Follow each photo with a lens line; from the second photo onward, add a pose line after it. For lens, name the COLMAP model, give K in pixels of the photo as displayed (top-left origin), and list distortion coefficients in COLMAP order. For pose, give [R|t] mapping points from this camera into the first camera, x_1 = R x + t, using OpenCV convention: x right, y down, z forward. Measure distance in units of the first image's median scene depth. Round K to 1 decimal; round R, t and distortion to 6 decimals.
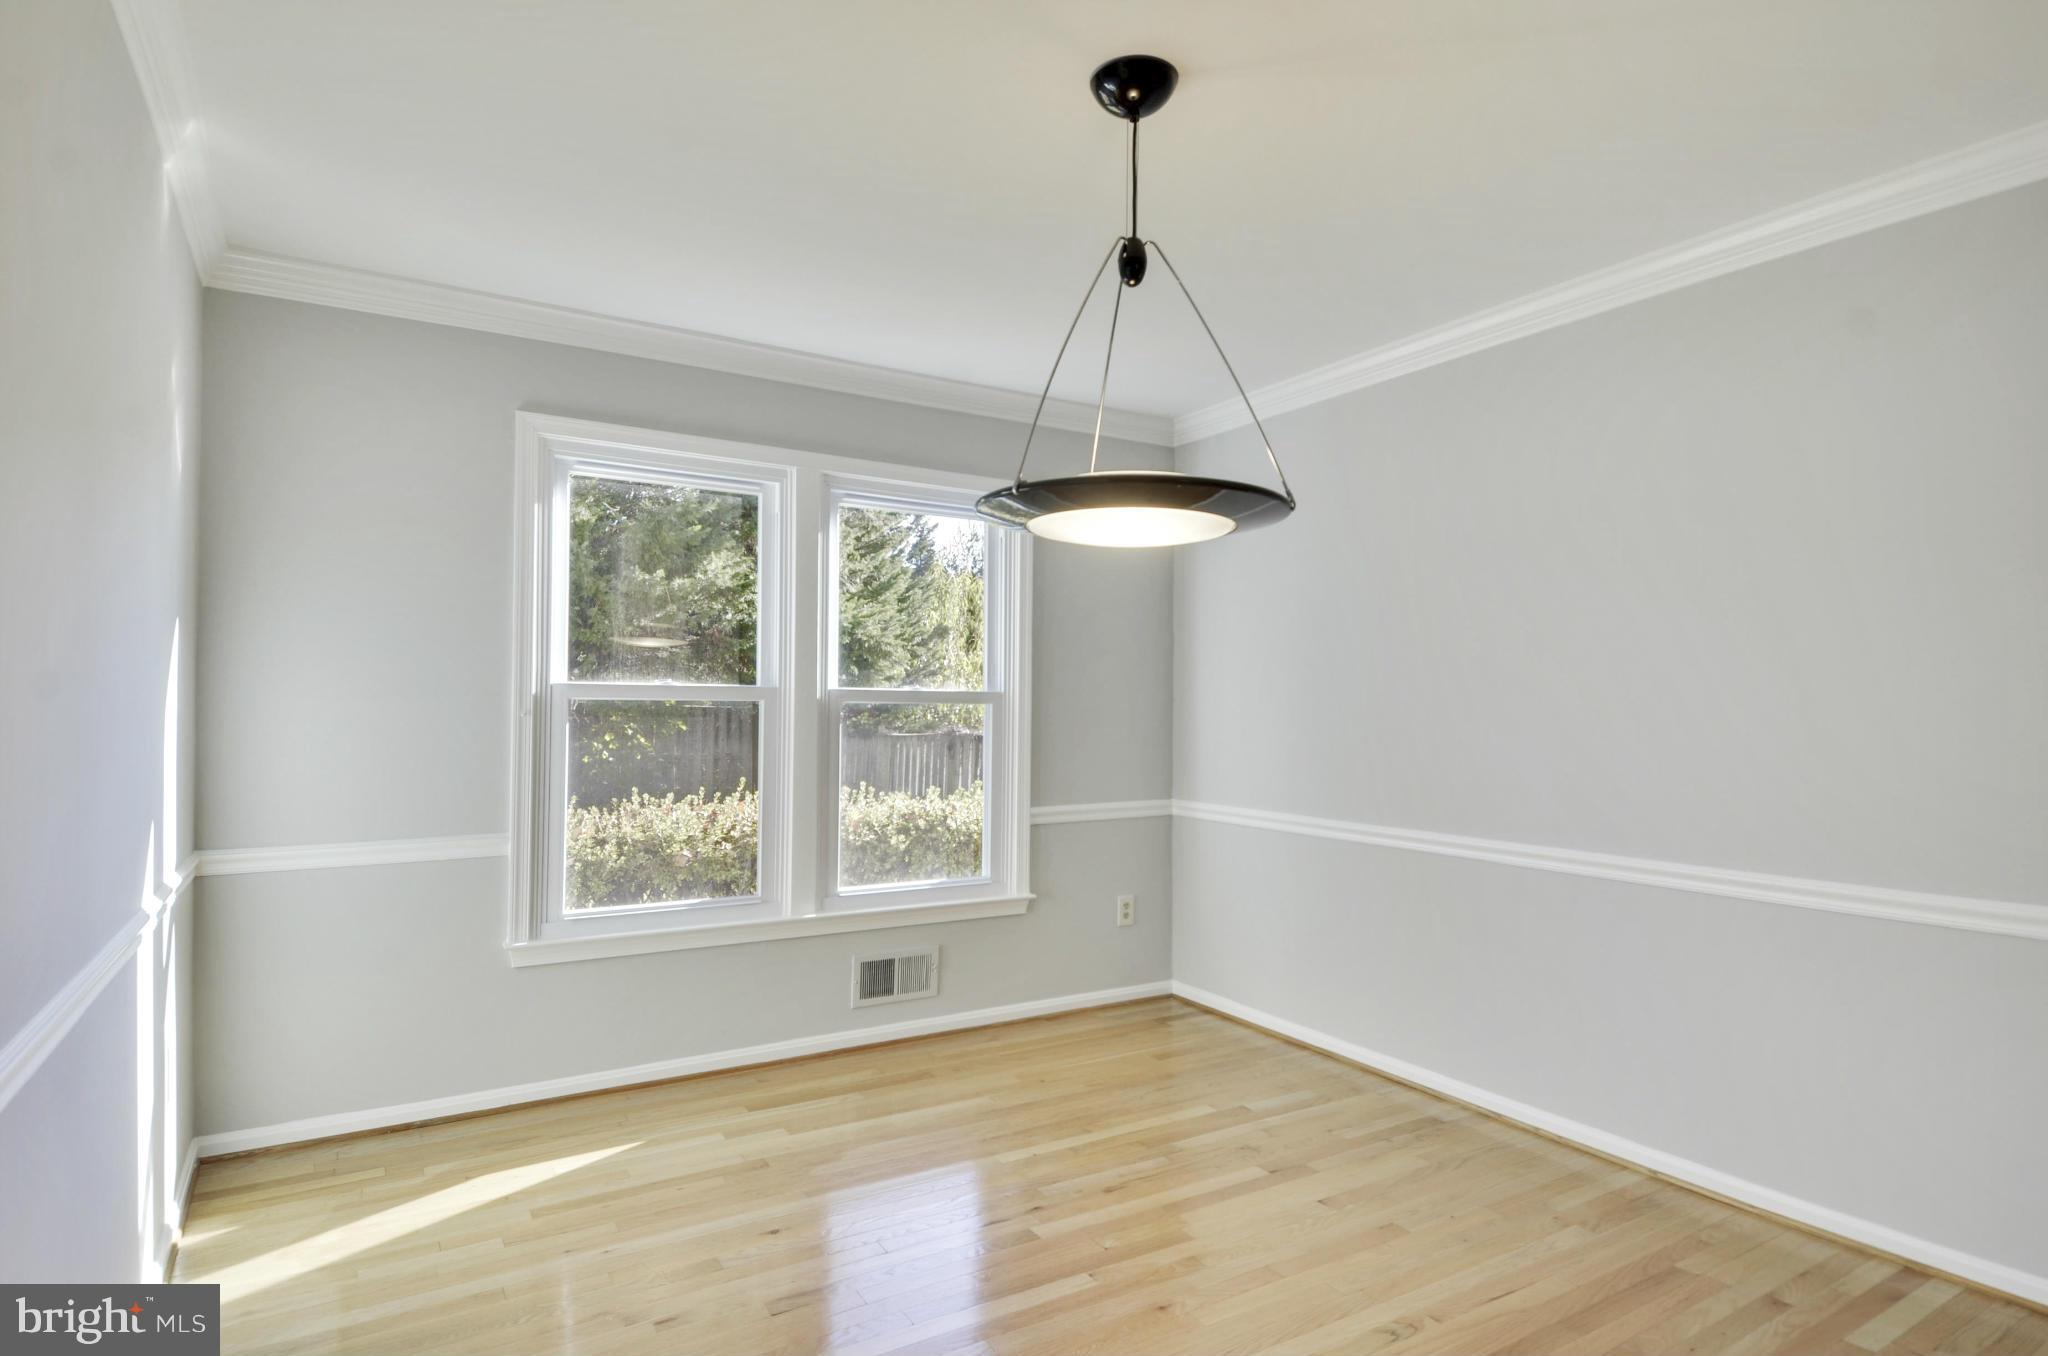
lens RADIAL K [[1083.2, 0, 1015.2], [0, 1083.2, 708.3], [0, 0, 1]] dist [0.056694, -0.069647]
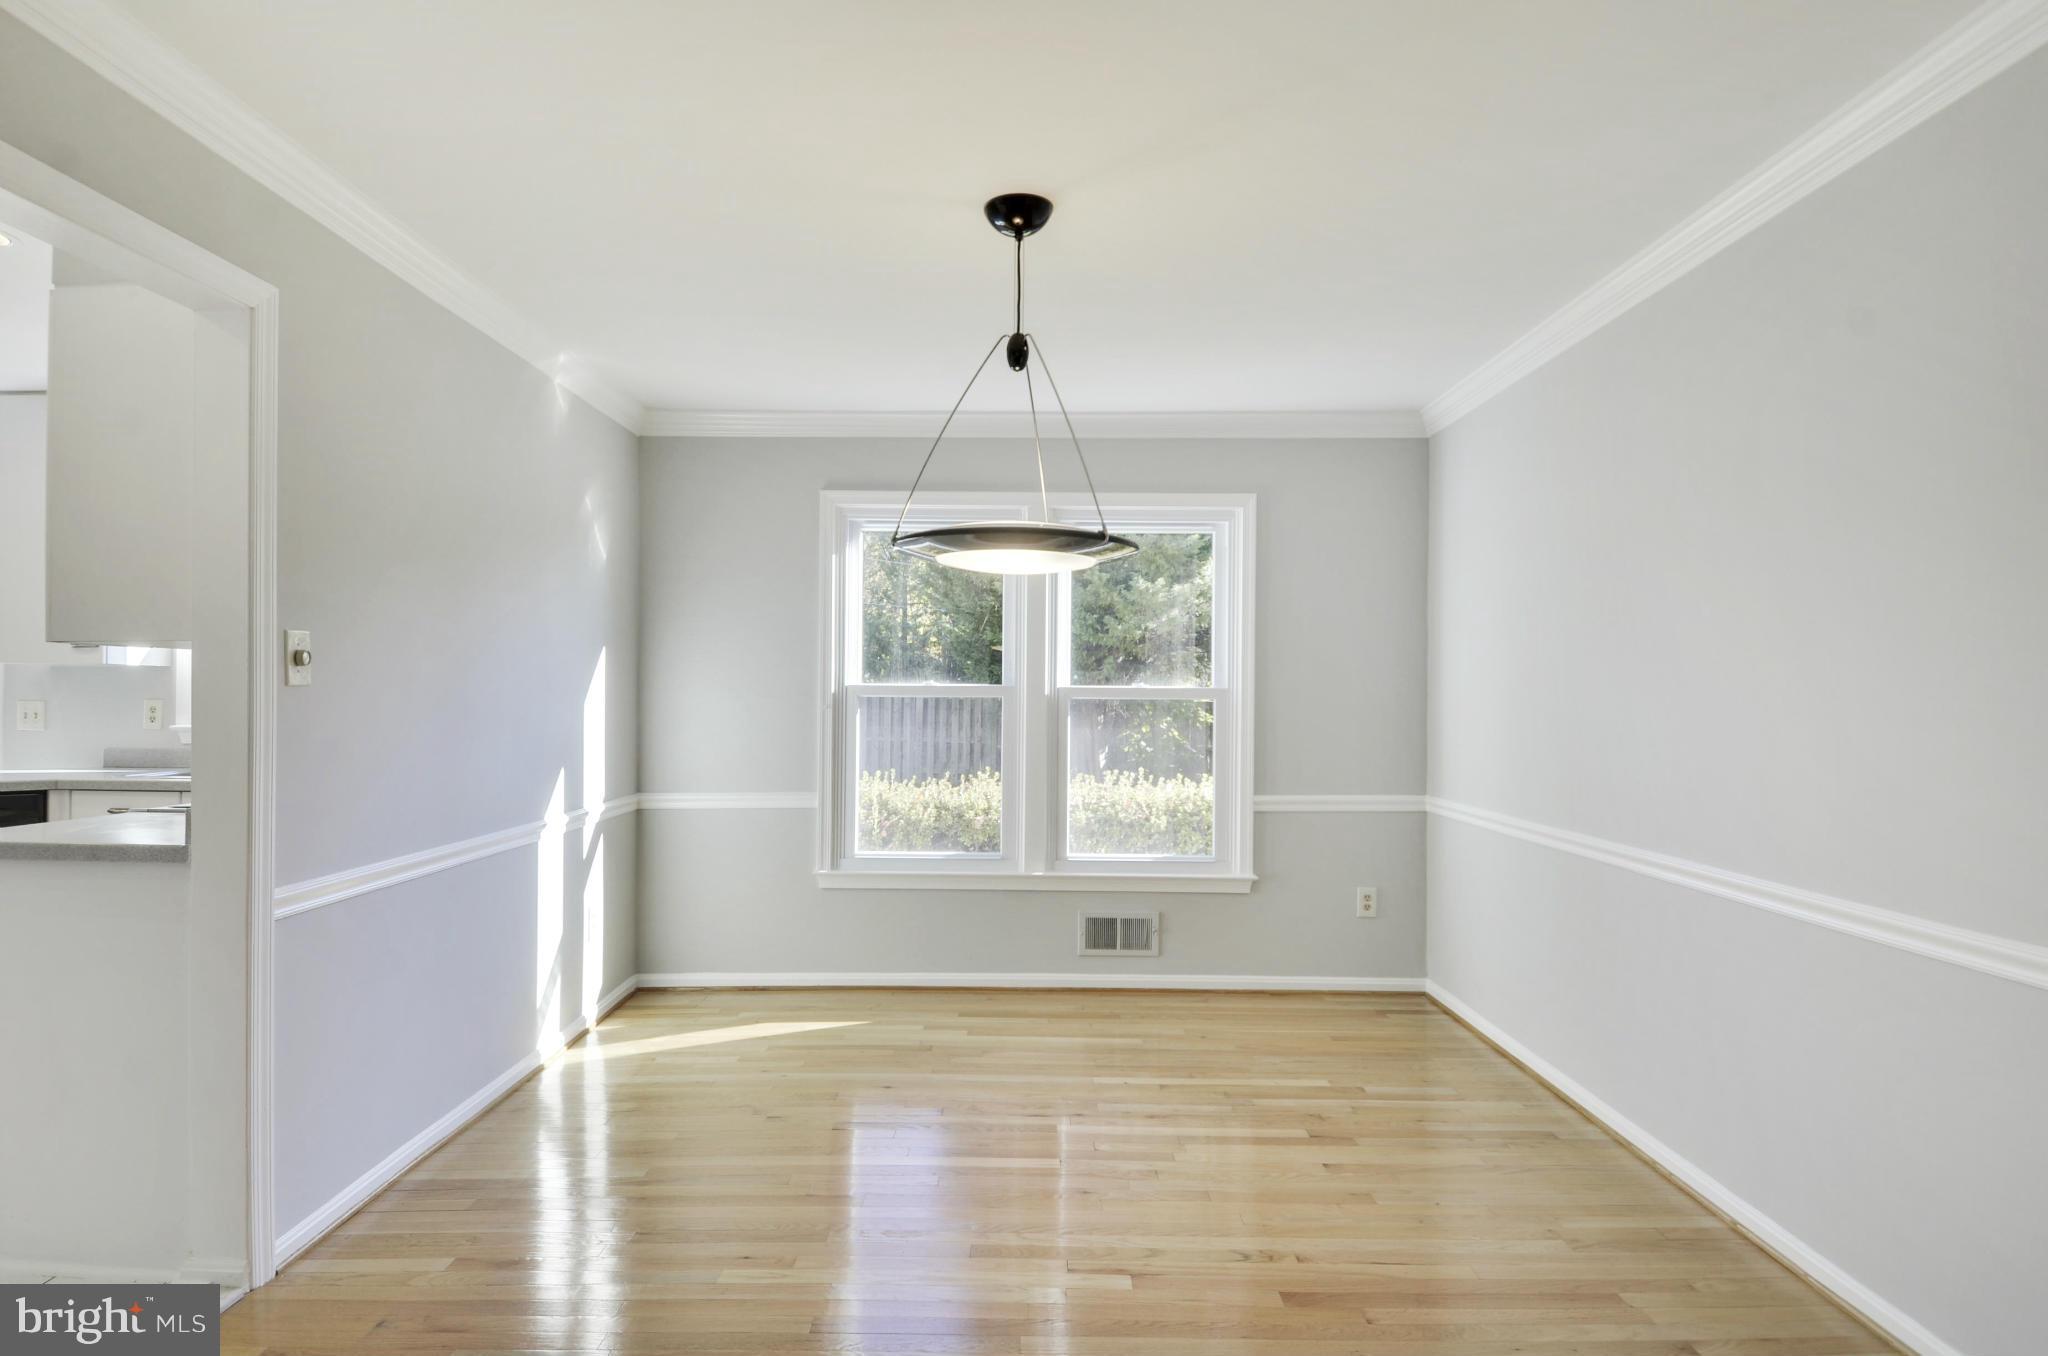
lens RADIAL K [[1083.2, 0, 1015.2], [0, 1083.2, 708.3], [0, 0, 1]] dist [0.056694, -0.069647]
pose [[0.852247, 0.002355, -0.523134, 0.431721], [-0.000270, 0.999992, 0.004063, 0.000812], [0.523139, -0.003321, 0.852241, -0.049758]]
